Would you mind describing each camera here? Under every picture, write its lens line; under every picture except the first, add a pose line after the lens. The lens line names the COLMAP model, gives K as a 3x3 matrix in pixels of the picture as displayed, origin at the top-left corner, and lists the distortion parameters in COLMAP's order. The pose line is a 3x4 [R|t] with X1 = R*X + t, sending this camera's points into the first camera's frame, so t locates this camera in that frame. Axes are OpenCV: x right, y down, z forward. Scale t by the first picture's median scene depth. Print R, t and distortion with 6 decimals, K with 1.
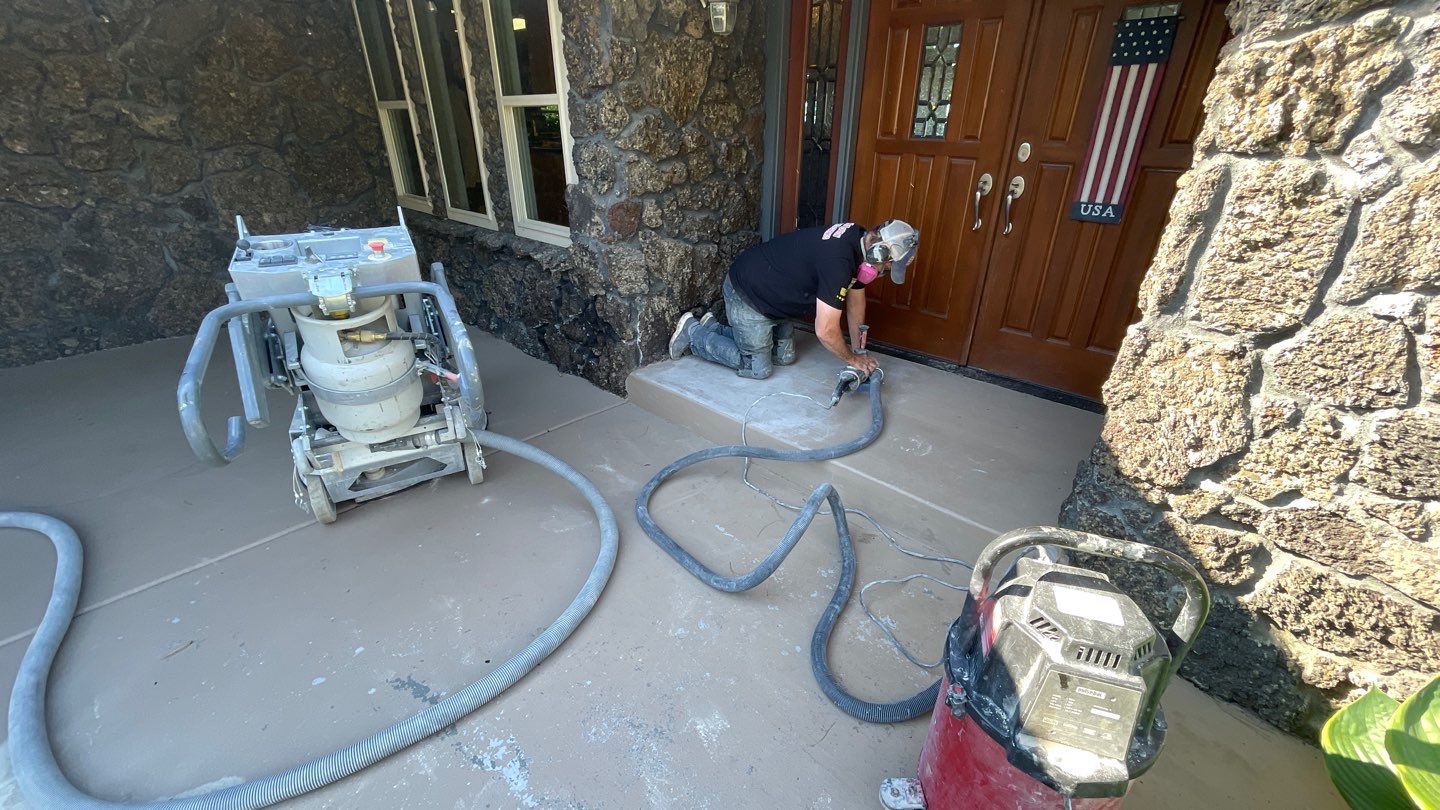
lens RADIAL K [[579.3, 0, 726.0], [0, 579.3, 404.0], [0, 0, 1]] dist [-0.002825, 0.000483]
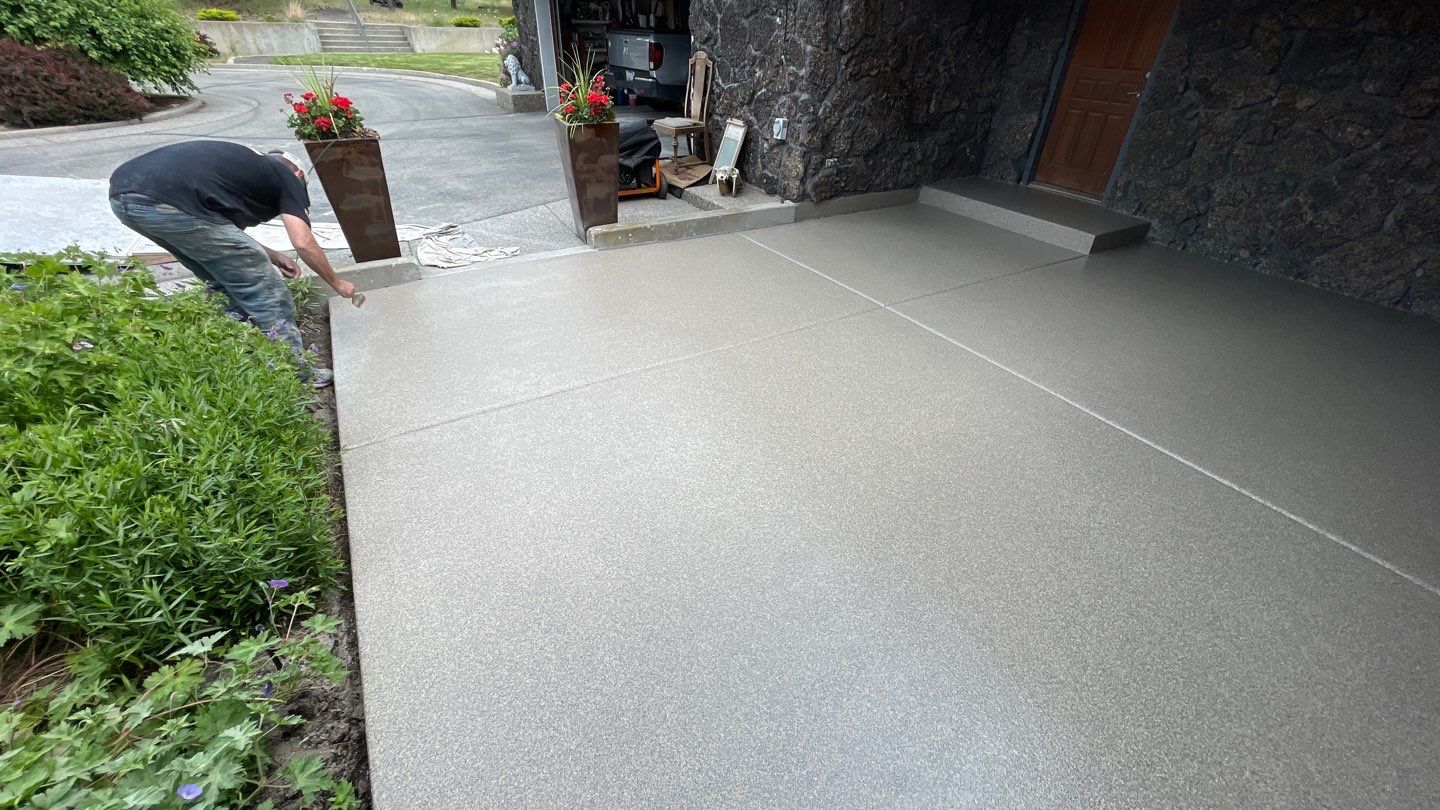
lens RADIAL K [[579.3, 0, 725.1], [0, 579.3, 401.8], [0, 0, 1]] dist [-0.002825, 0.000483]
pose [[-0.266806, 0.516184, -0.813860, 0.340620], [-0.453328, 0.677999, 0.578628, -0.121784], [0.850476, 0.523327, 0.053107, 0.213877]]
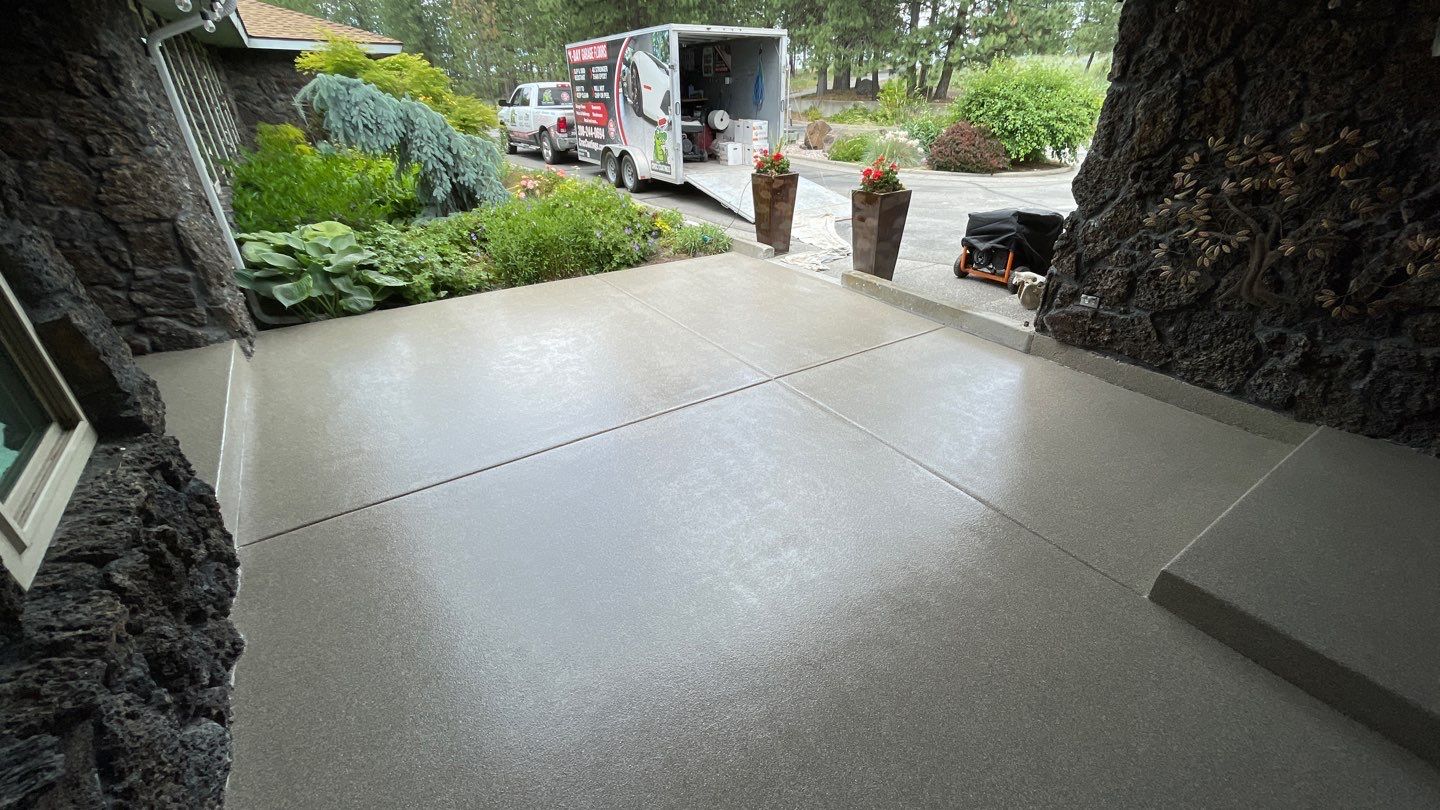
lens RADIAL K [[579.3, 0, 725.9], [0, 579.3, 405.1], [0, 0, 1]] dist [-0.002825, 0.000483]
pose [[-0.977137, -0.108476, 0.182855, -0.923888], [0.087558, 0.578419, 0.811027, -0.675435], [-0.193744, 0.808495, -0.555696, 1.178694]]
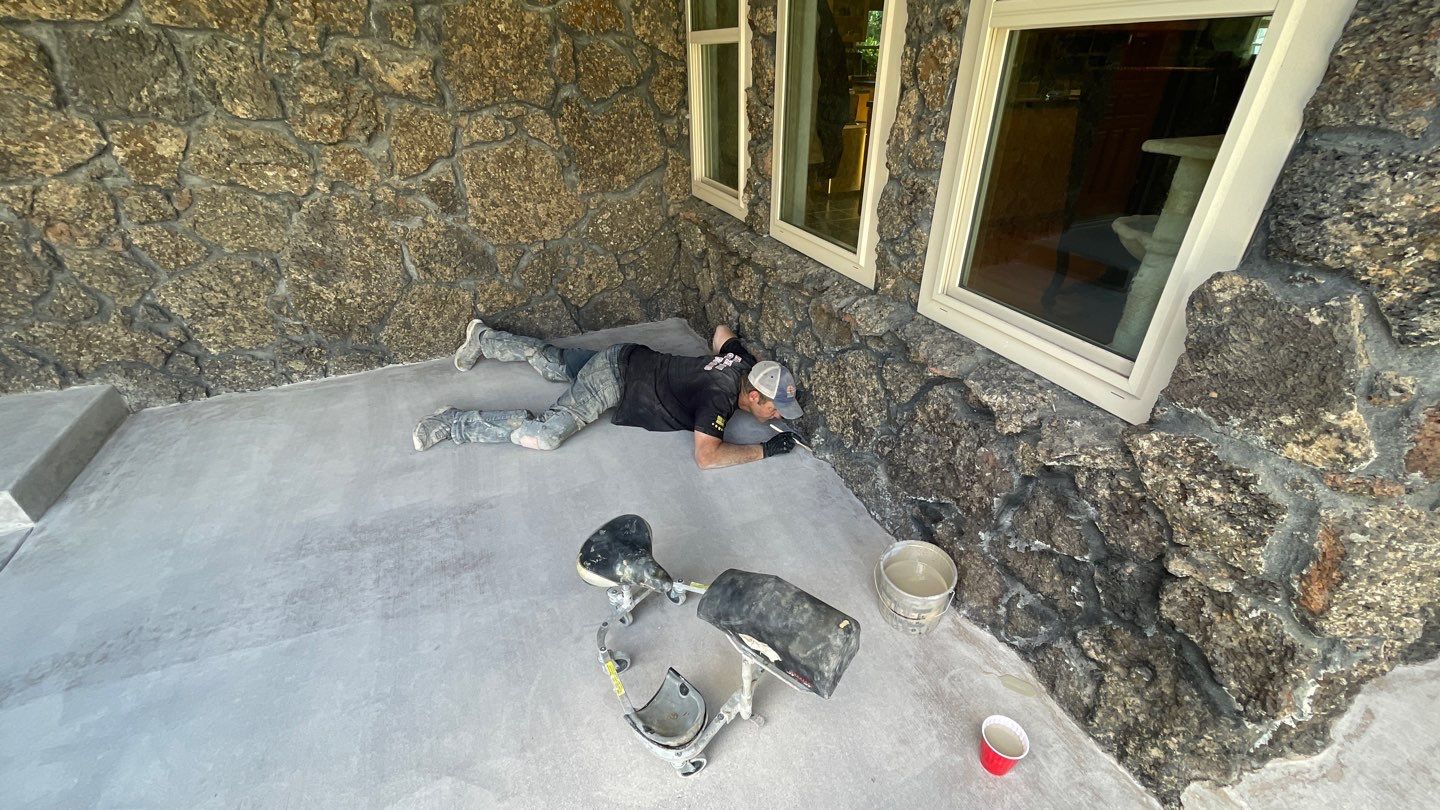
lens RADIAL K [[579.3, 0, 725.0], [0, 579.3, 404.6], [0, 0, 1]] dist [-0.002825, 0.000483]
pose [[0.918149, 0.191542, -0.346864, -0.377191], [-0.161167, 0.980240, 0.114690, -0.282100], [0.361978, -0.049400, 0.930877, 0.563210]]
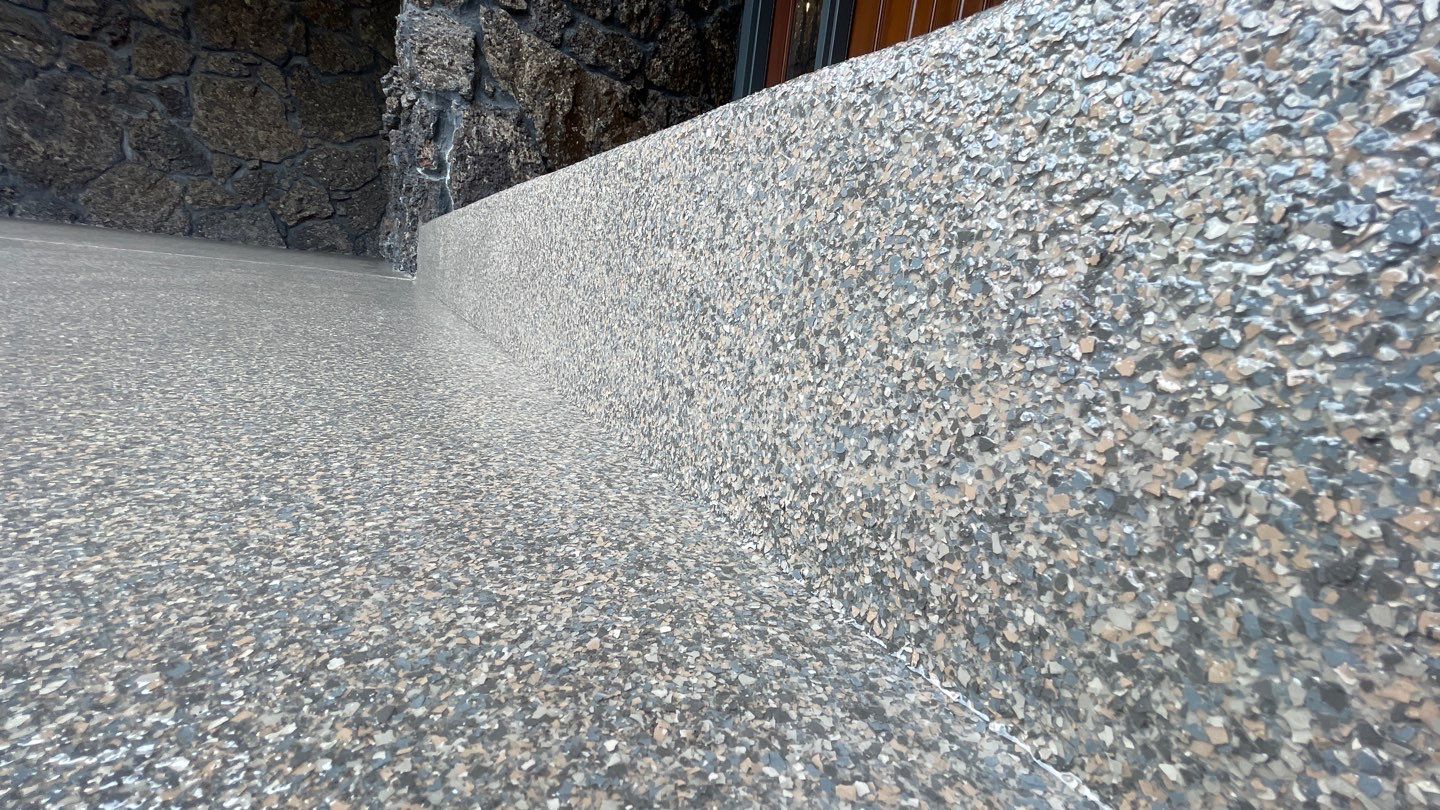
lens RADIAL K [[579.3, 0, 723.6], [0, 579.3, 402.4], [0, 0, 1]] dist [-0.002825, 0.000483]
pose [[0.955113, 0.154950, -0.252488, 0.312877], [-0.217953, 0.944795, -0.244660, 0.197175], [0.200640, 0.288708, 0.936158, 0.558899]]
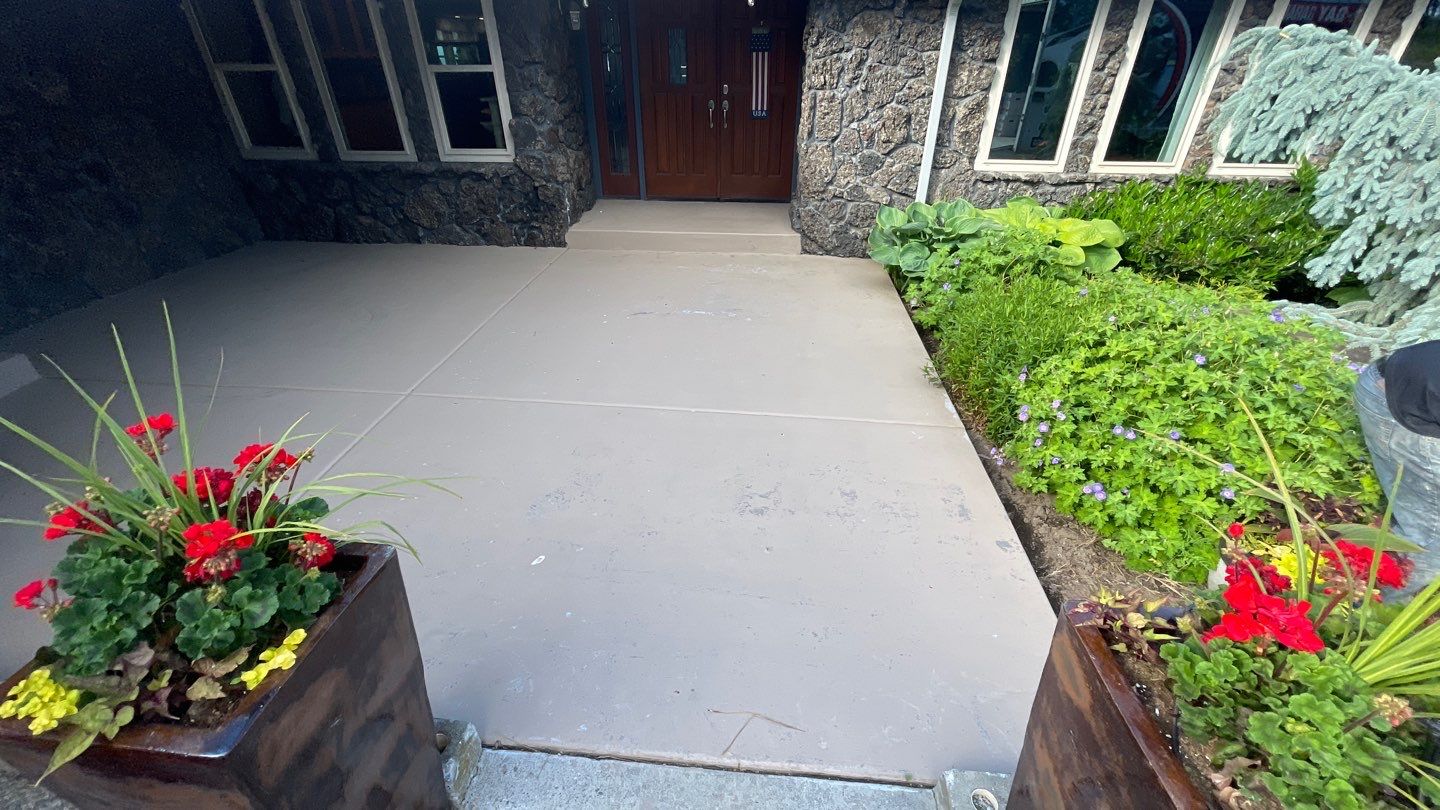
lens RADIAL K [[579.3, 0, 724.6], [0, 579.3, 404.1], [0, 0, 1]] dist [-0.002825, 0.000483]
pose [[0.779549, -0.329730, 0.532524, -0.906482], [0.279600, 0.943995, 0.175206, 0.269164], [-0.560470, 0.012312, 0.828083, -0.703944]]
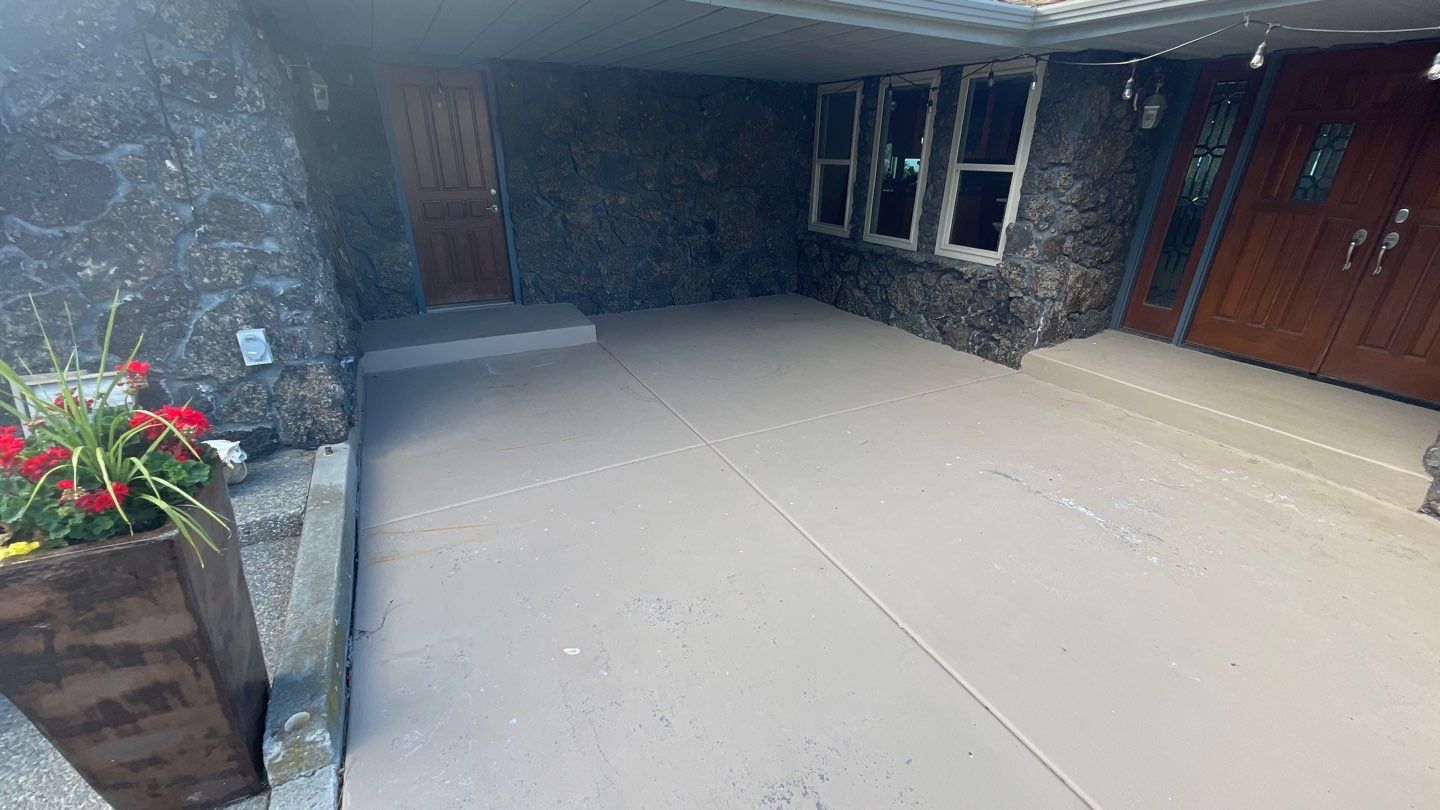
lens RADIAL K [[579.3, 0, 725.9], [0, 579.3, 404.9], [0, 0, 1]] dist [-0.002825, 0.000483]
pose [[0.951608, 0.131225, -0.277890, -0.469696], [-0.144663, 0.989075, -0.028326, 0.229585], [0.271137, 0.067155, 0.960195, -0.590775]]
